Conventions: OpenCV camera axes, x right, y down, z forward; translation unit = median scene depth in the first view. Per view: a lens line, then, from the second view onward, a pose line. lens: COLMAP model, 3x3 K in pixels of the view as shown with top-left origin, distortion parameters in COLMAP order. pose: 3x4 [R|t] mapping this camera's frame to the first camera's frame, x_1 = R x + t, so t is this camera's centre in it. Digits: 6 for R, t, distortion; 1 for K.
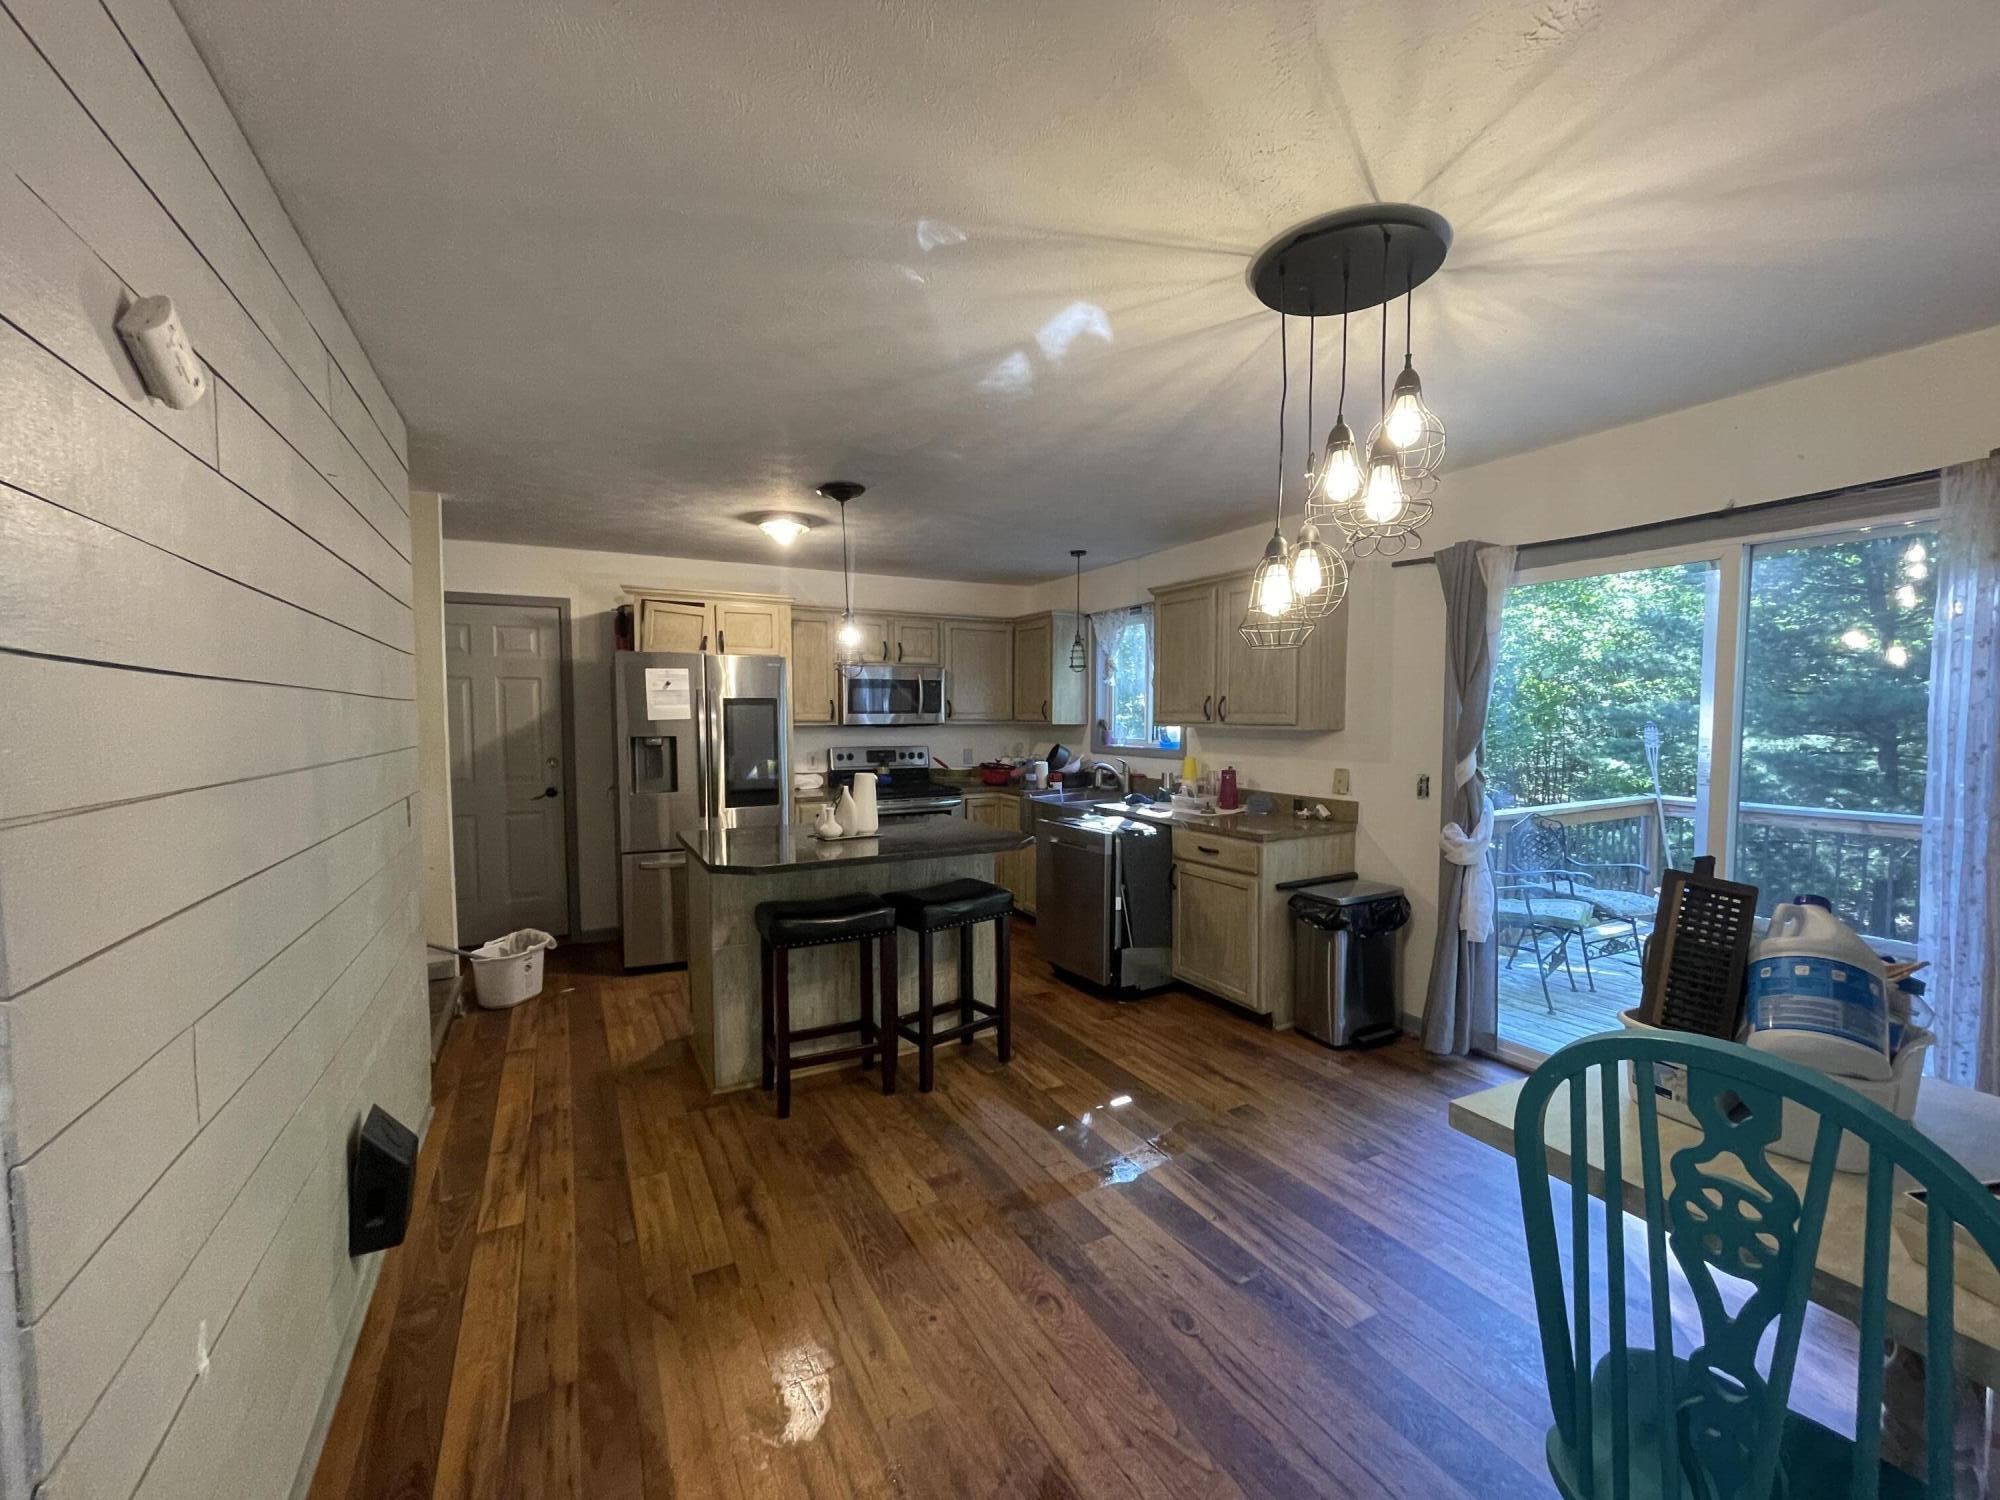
lens RADIAL K [[816.2, 0, 992.5], [0, 816.2, 755.3], [0, 0, 1]] dist [-0.000100, 0.000128]
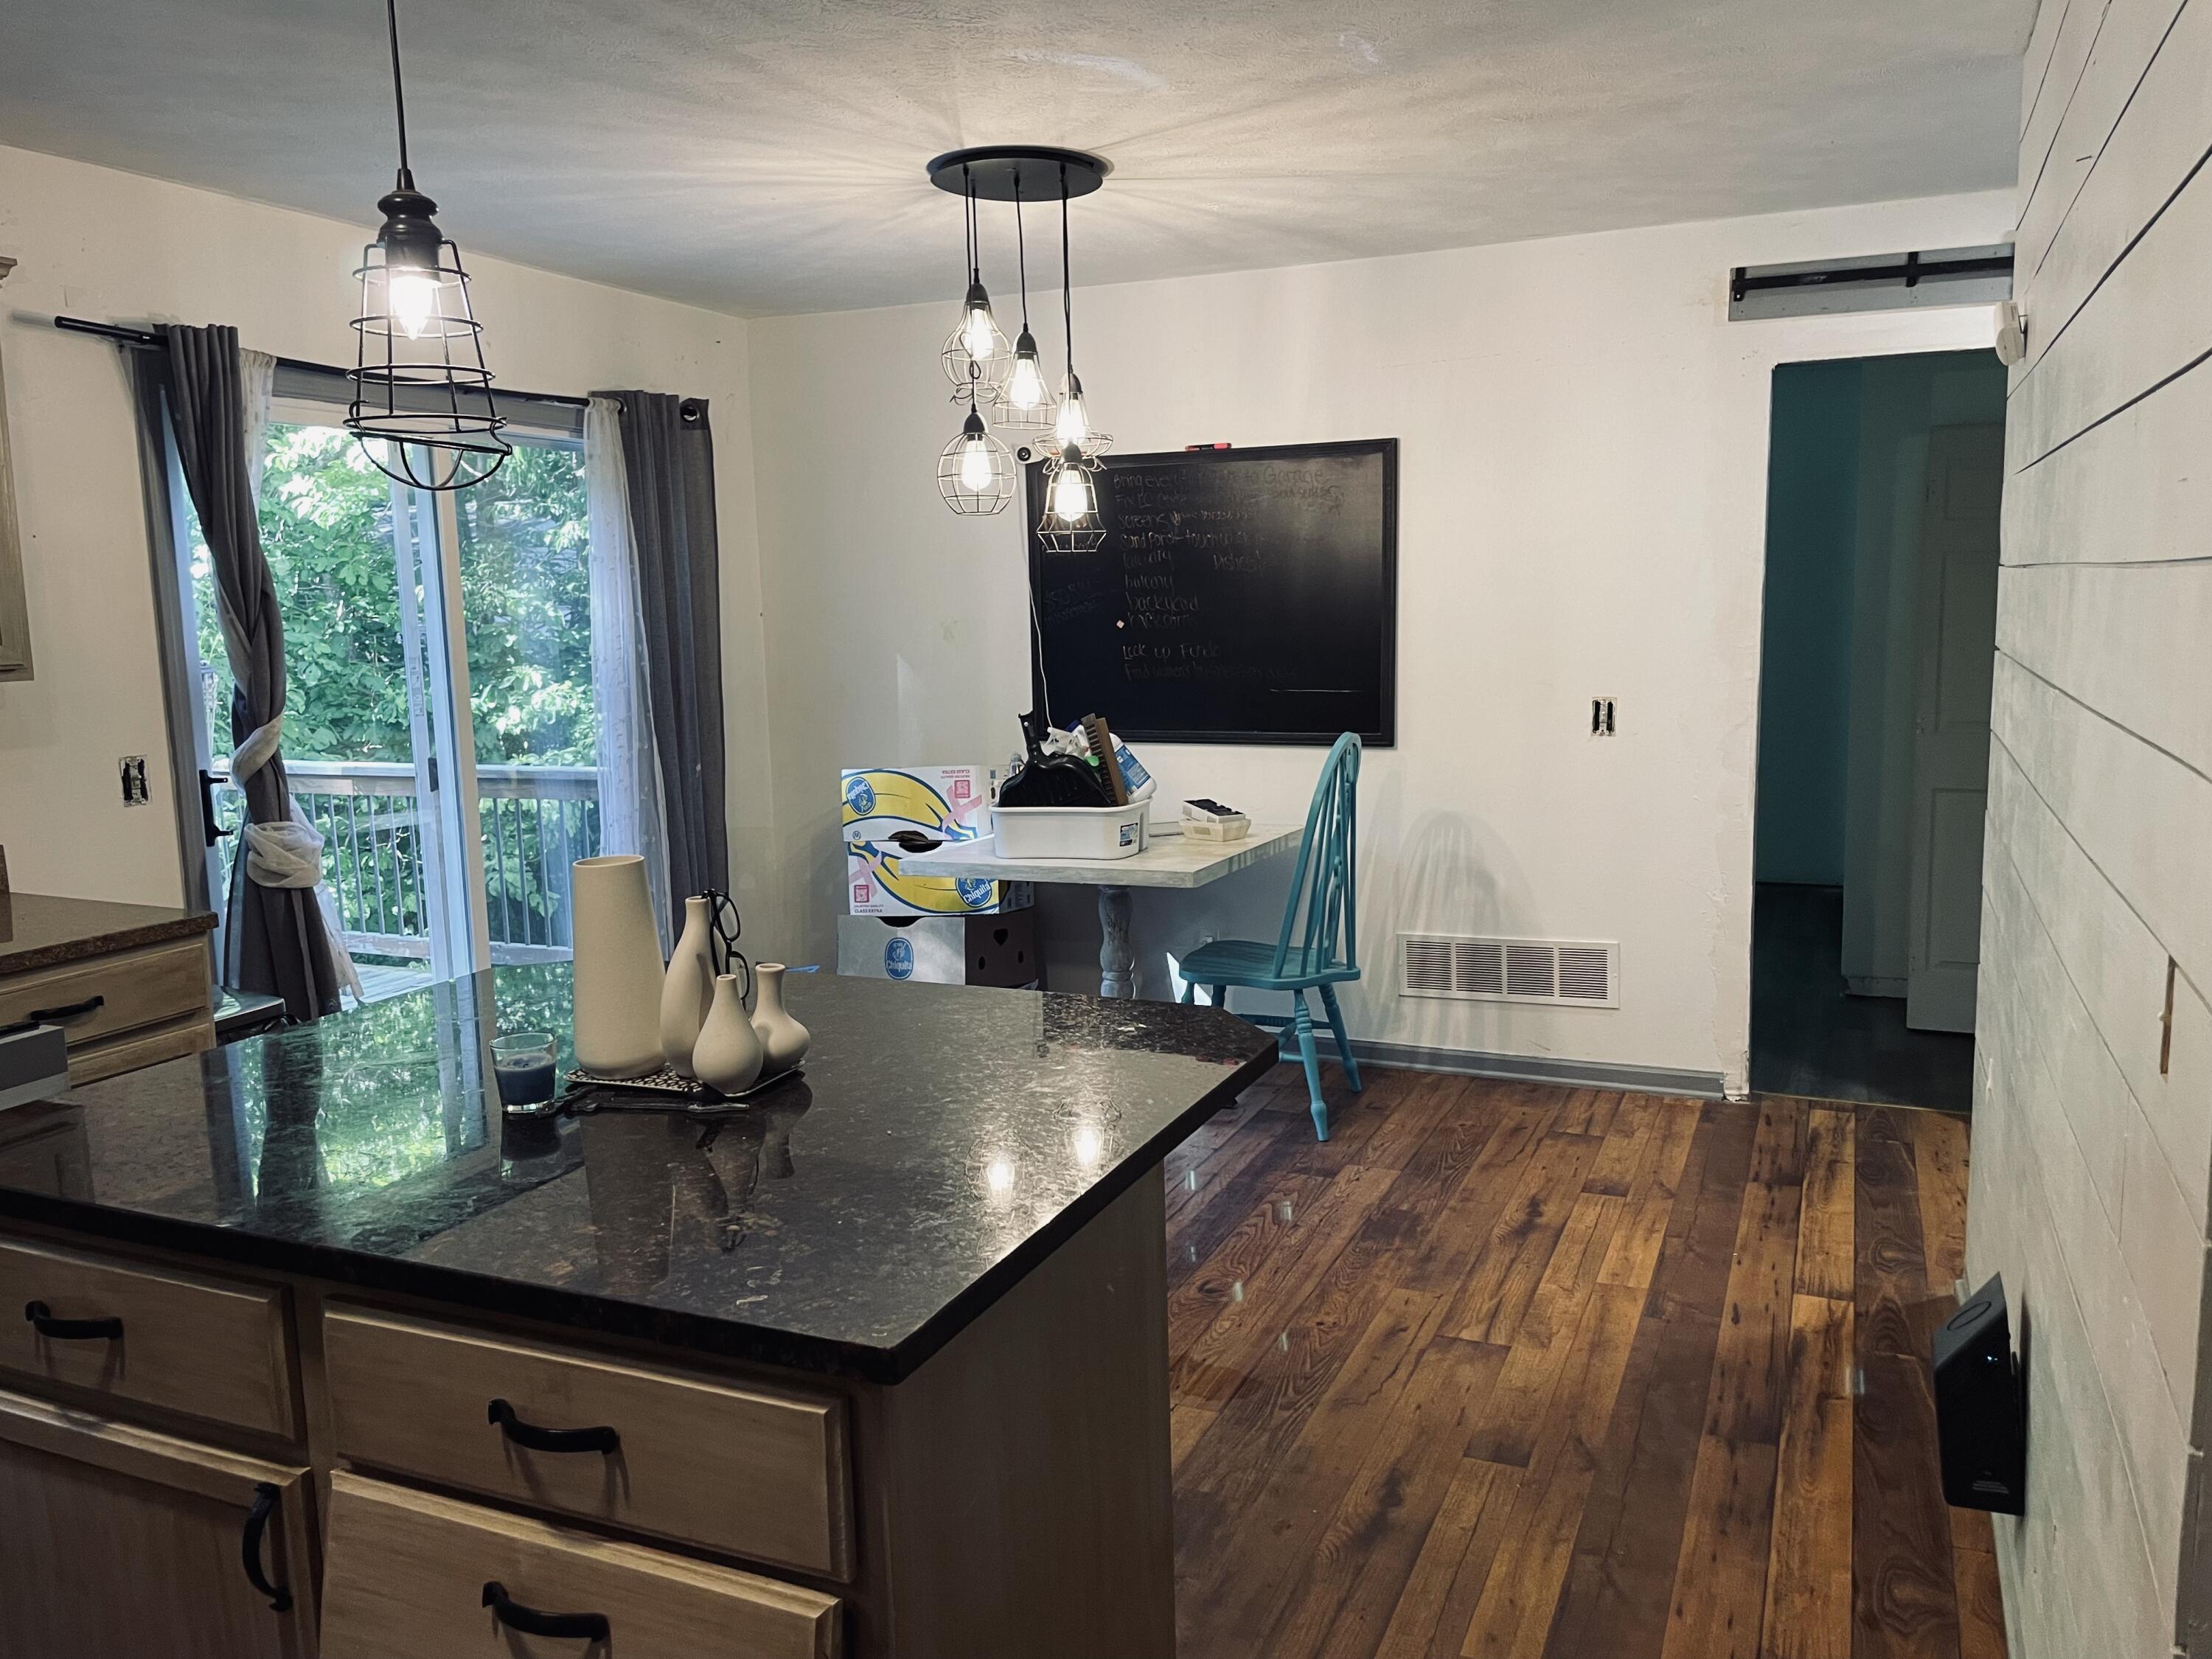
lens RADIAL K [[1688.3, 0, 1103.8], [0, 1688.3, 827.3], [0, 0, 1]] dist [0.066175, -0.068555]
pose [[-0.620238, -0.094720, 0.778674, -1.095975], [0.060803, 0.983891, 0.168114, -0.120972], [-0.782053, 0.151616, -0.604487, 1.872639]]
